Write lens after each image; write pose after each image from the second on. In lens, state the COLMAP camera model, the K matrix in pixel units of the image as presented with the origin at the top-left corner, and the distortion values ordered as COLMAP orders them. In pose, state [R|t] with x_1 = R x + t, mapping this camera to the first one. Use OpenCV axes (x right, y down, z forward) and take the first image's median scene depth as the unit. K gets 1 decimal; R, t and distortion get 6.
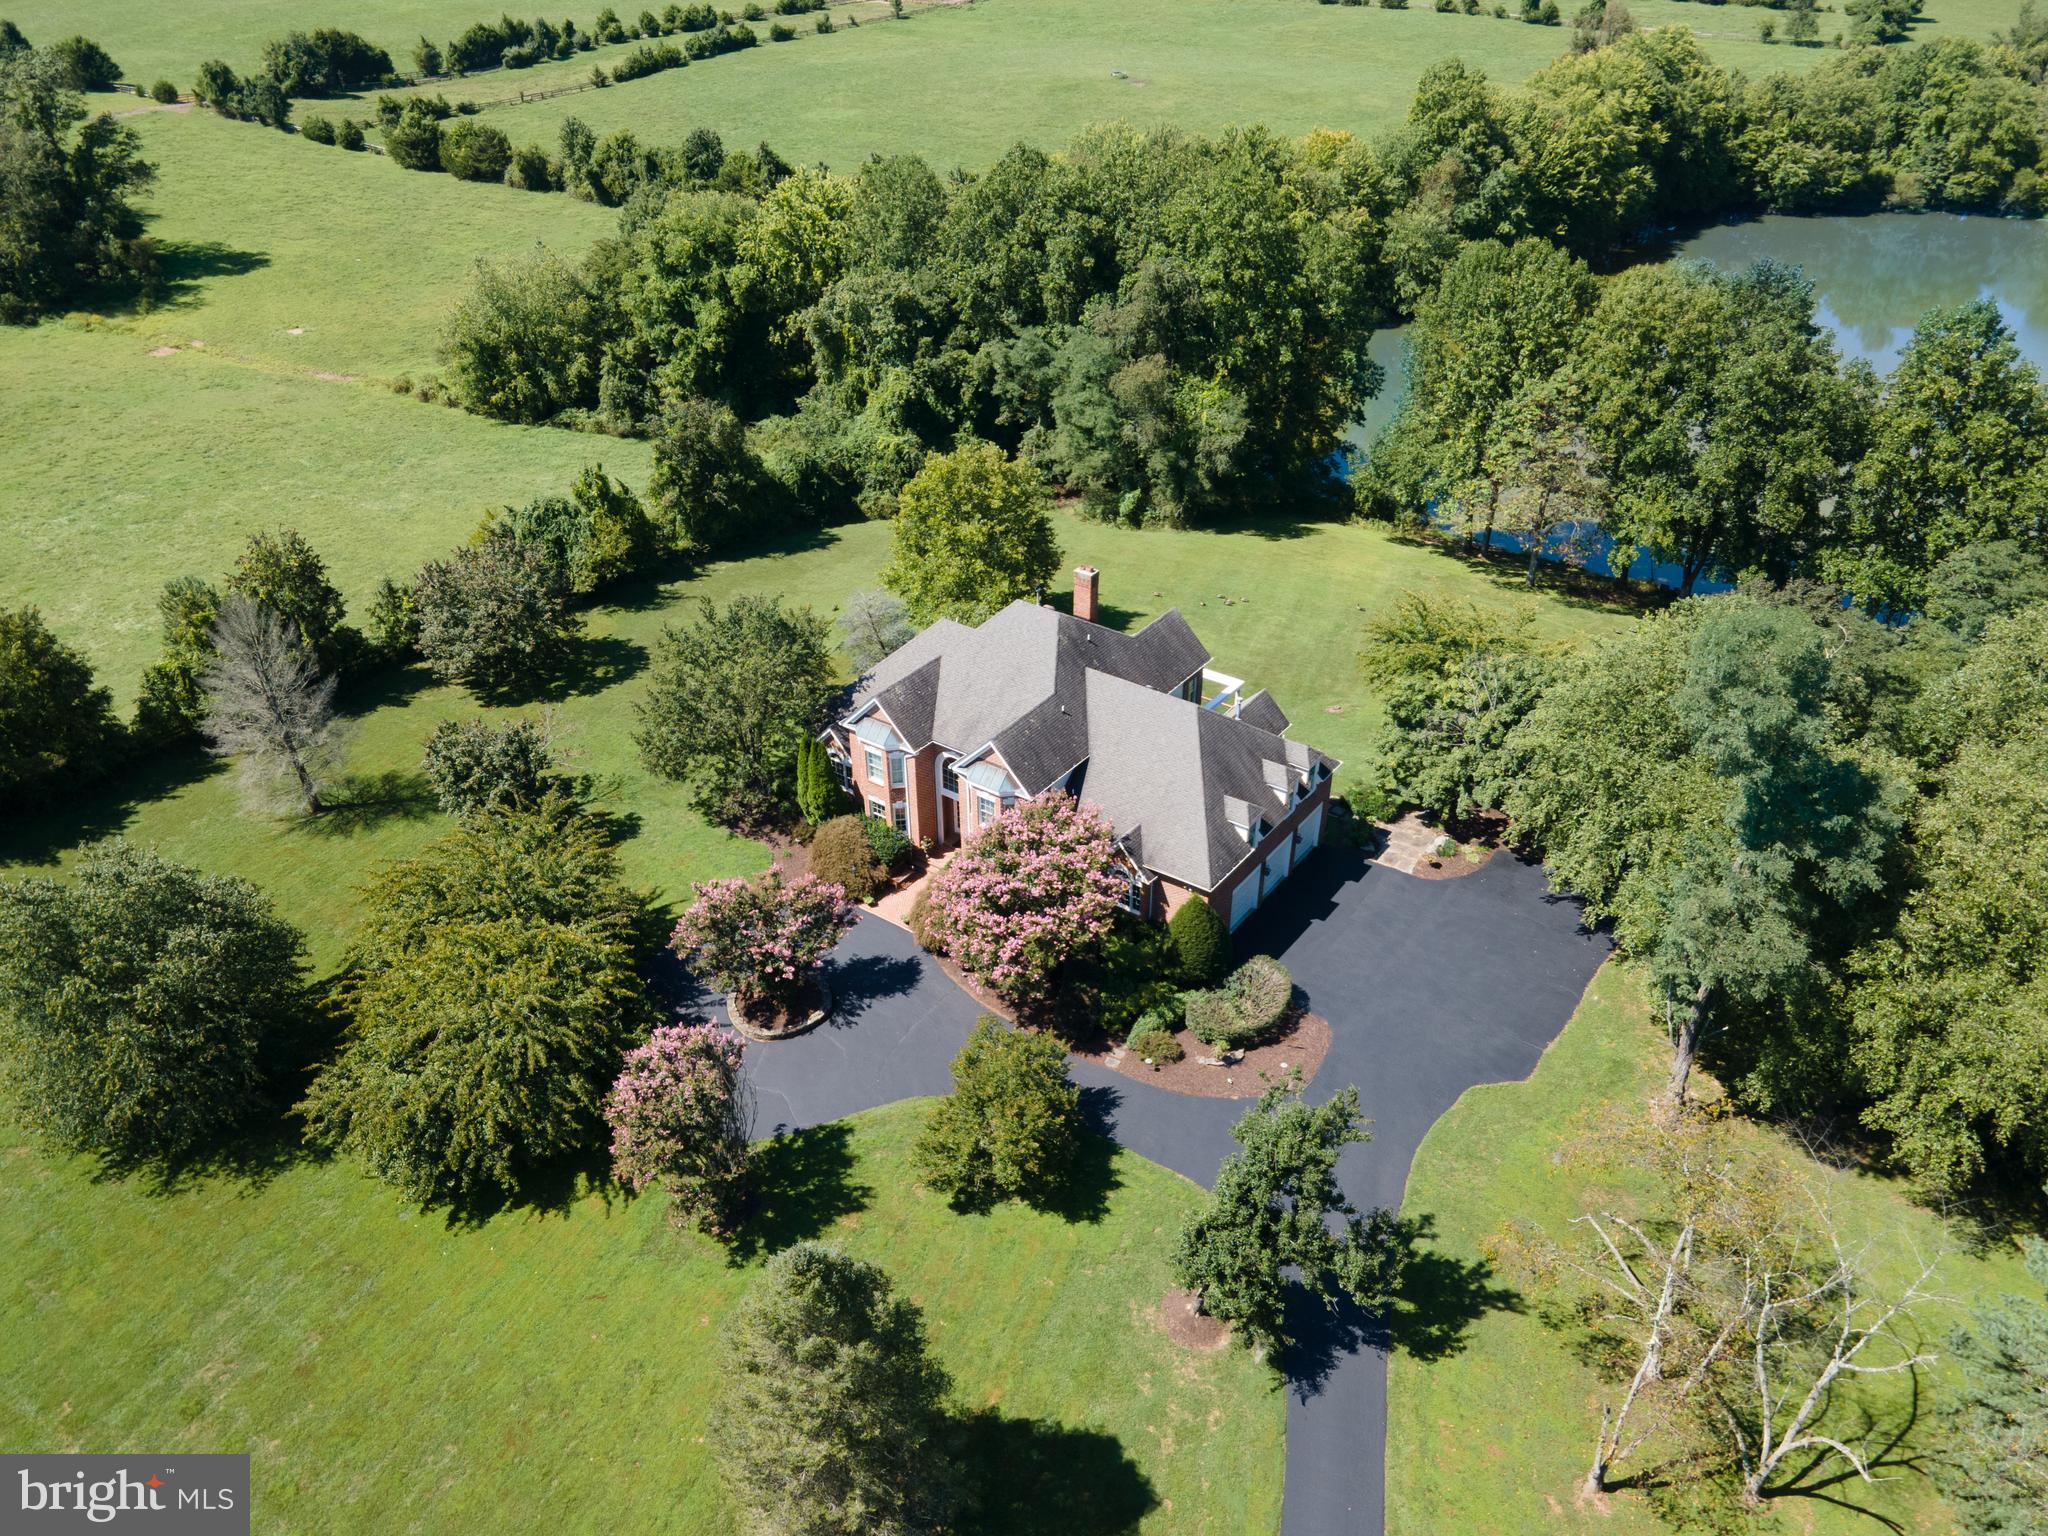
lens RADIAL K [[1497.2, 0, 1008.0], [0, 1497.2, 785.0], [0, 0, 1]] dist [0.027546, 0.028054]
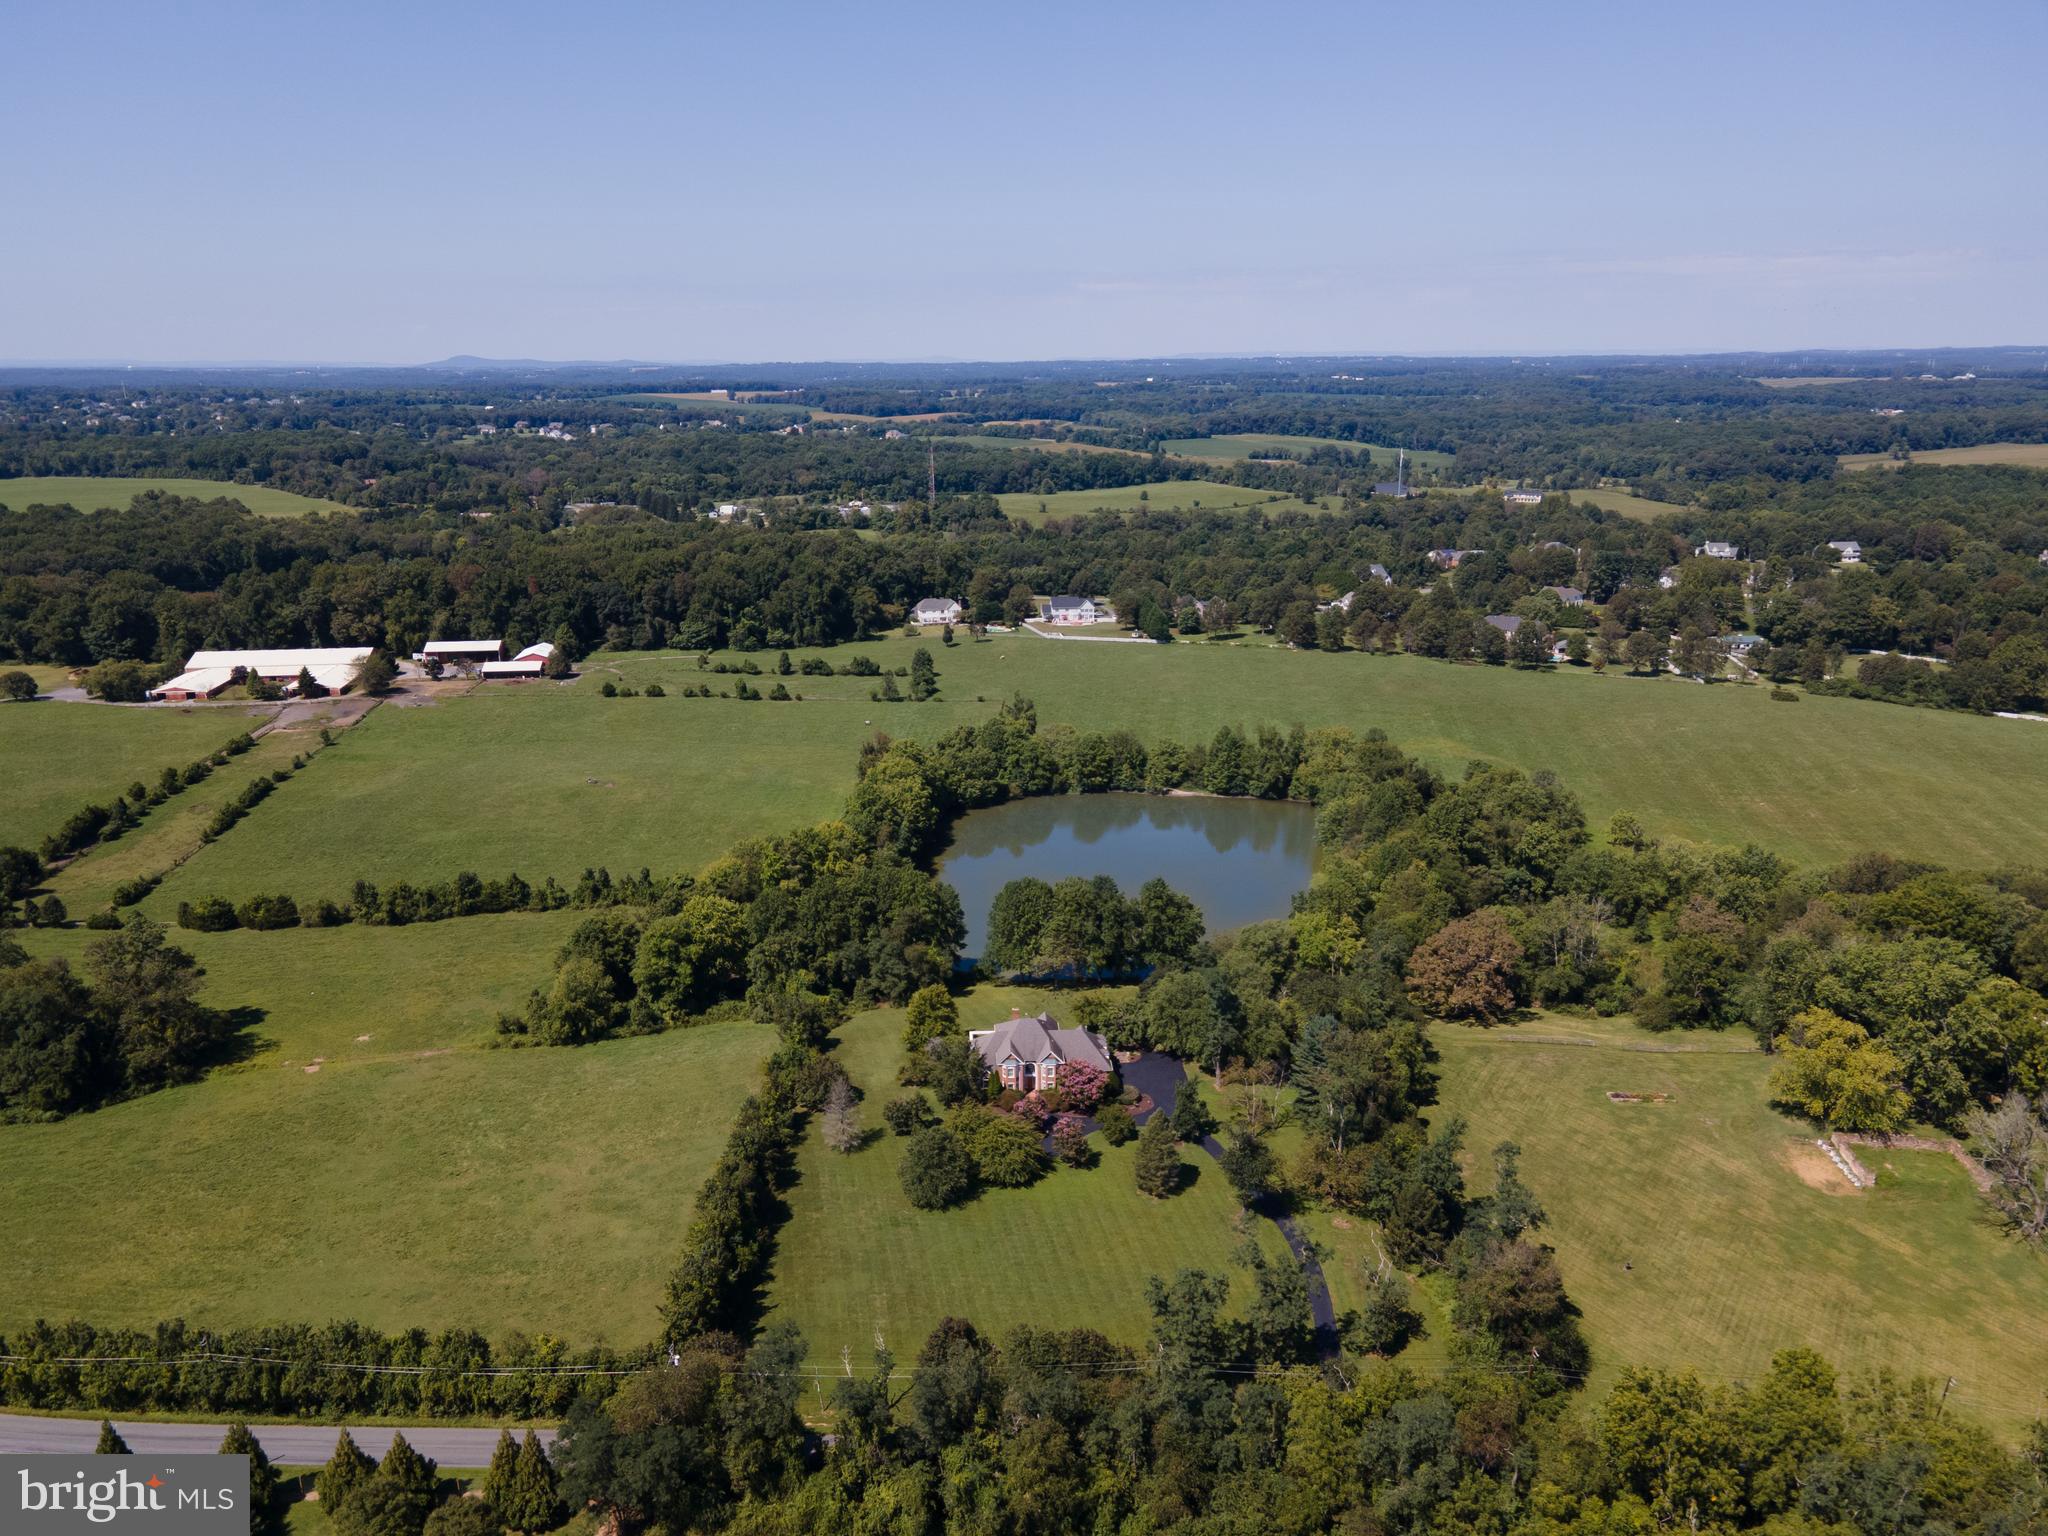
lens RADIAL K [[1497.2, 0, 981.4], [0, 1497.2, 798.6], [0, 0, 1]] dist [0.027546, 0.028054]
pose [[0.791710, -0.174285, 0.585508, -1.311375], [0.339976, 0.922006, -0.185259, 0.013287], [-0.507554, 0.345731, 0.789215, -1.241924]]
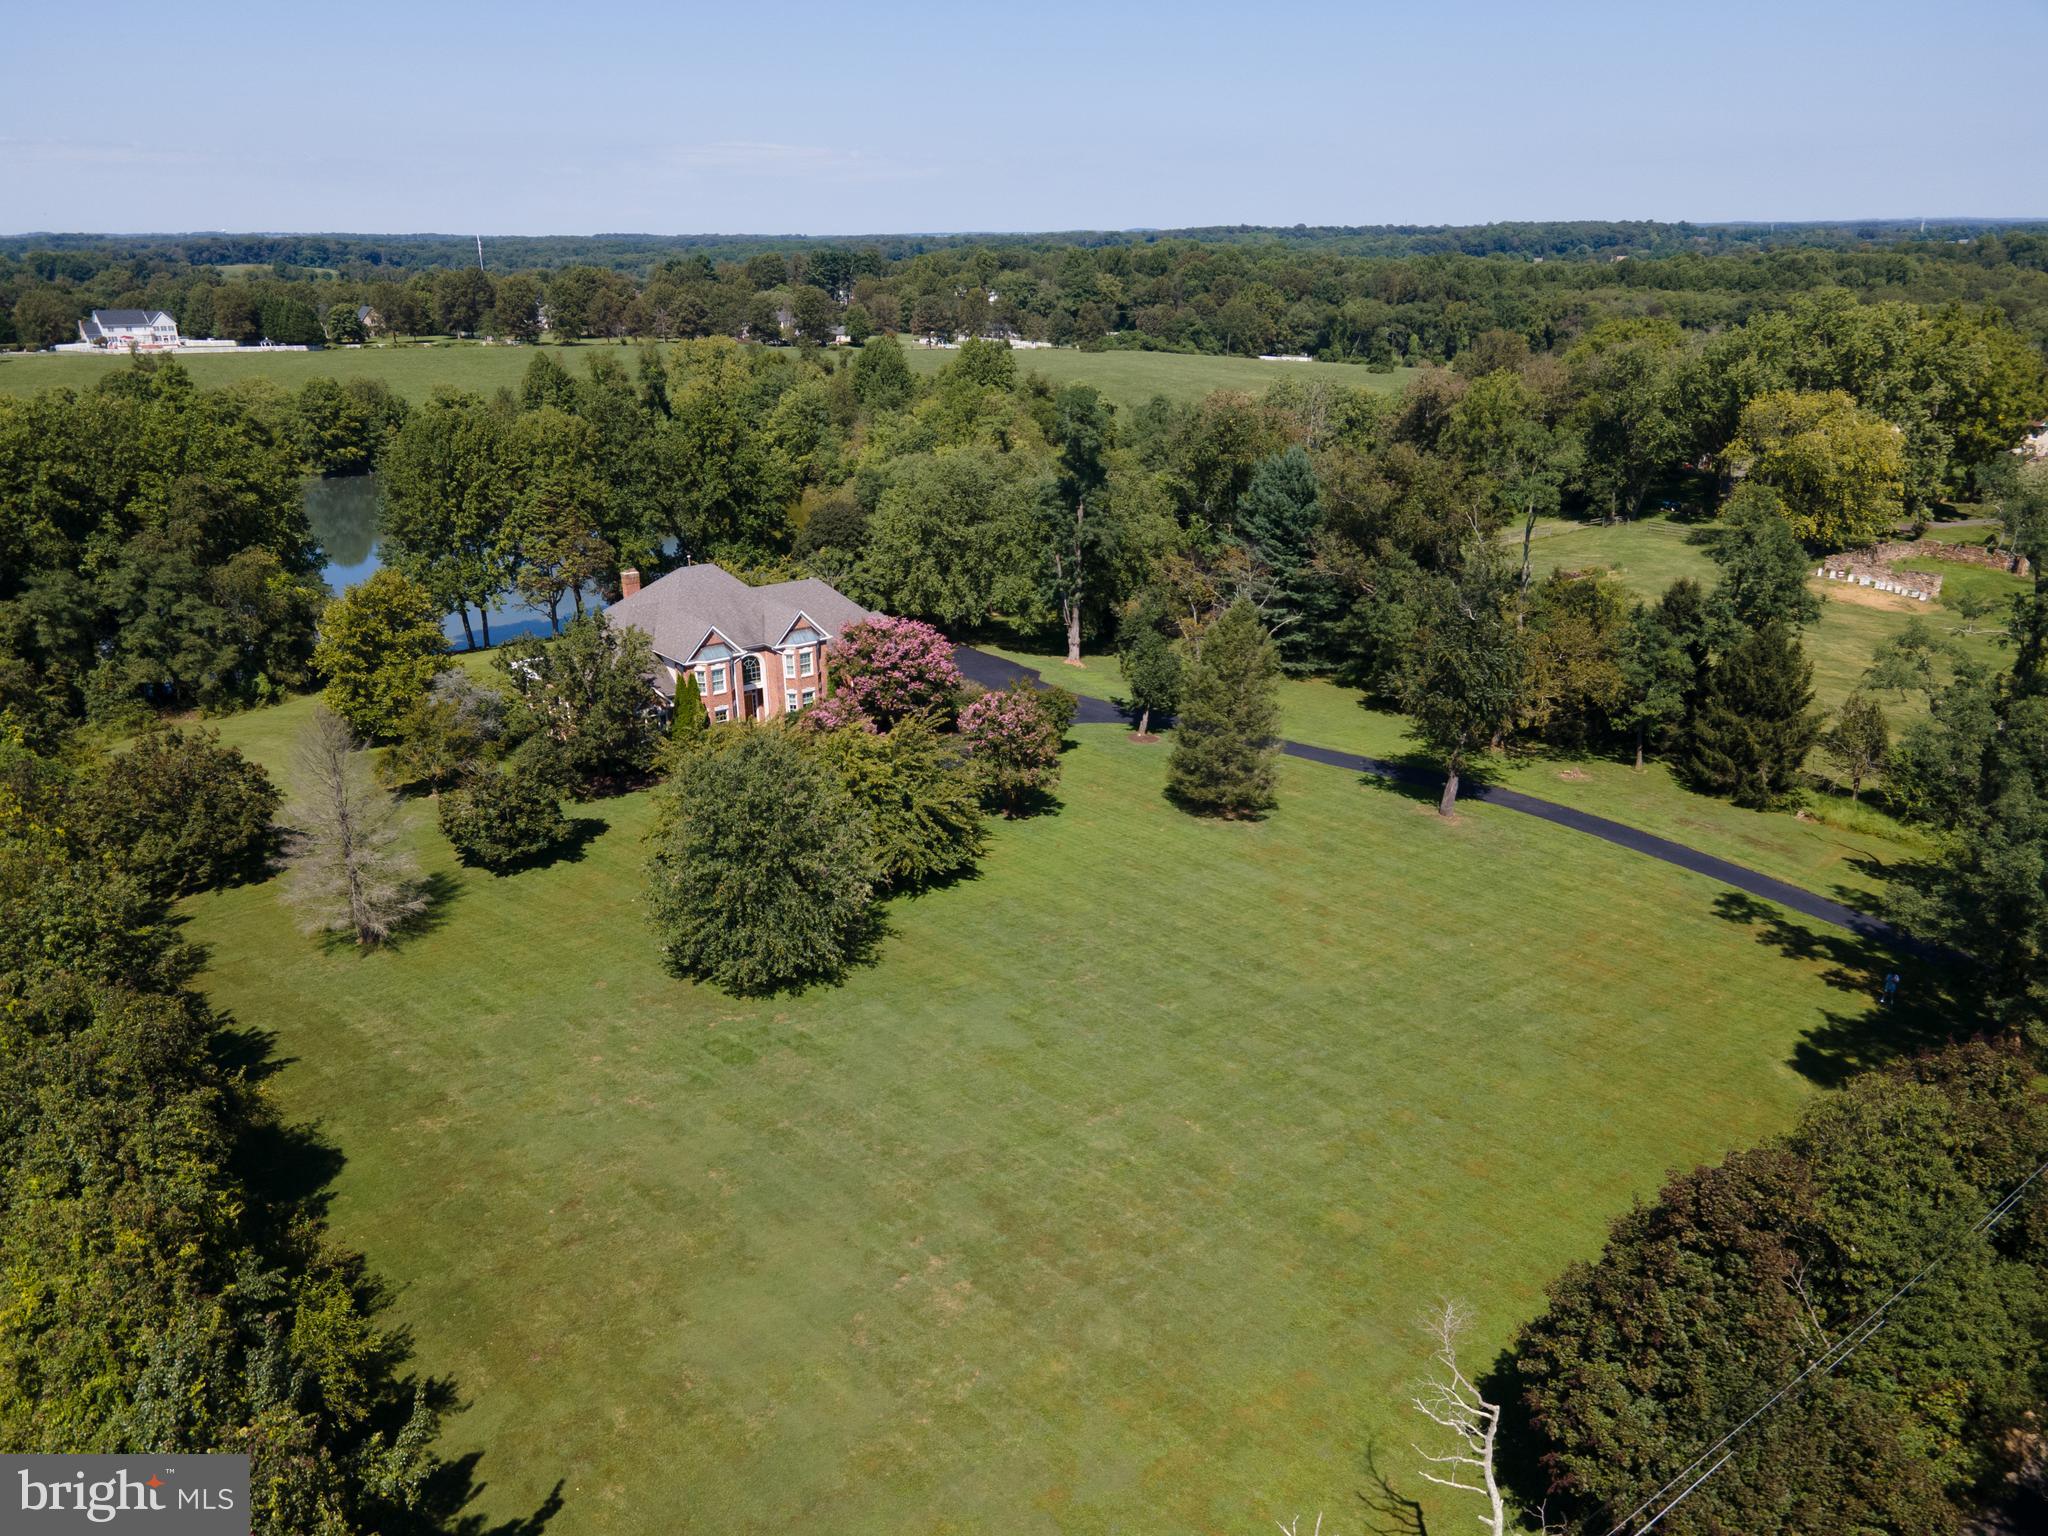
lens RADIAL K [[1497.2, 0, 1003.5], [0, 1497.2, 809.6], [0, 0, 1]] dist [0.027546, 0.028054]
pose [[0.267228, -0.333078, 0.904239, -0.821045], [0.536475, 0.830921, 0.147528, 0.014935], [-0.800490, 0.445678, 0.400733, 0.170049]]
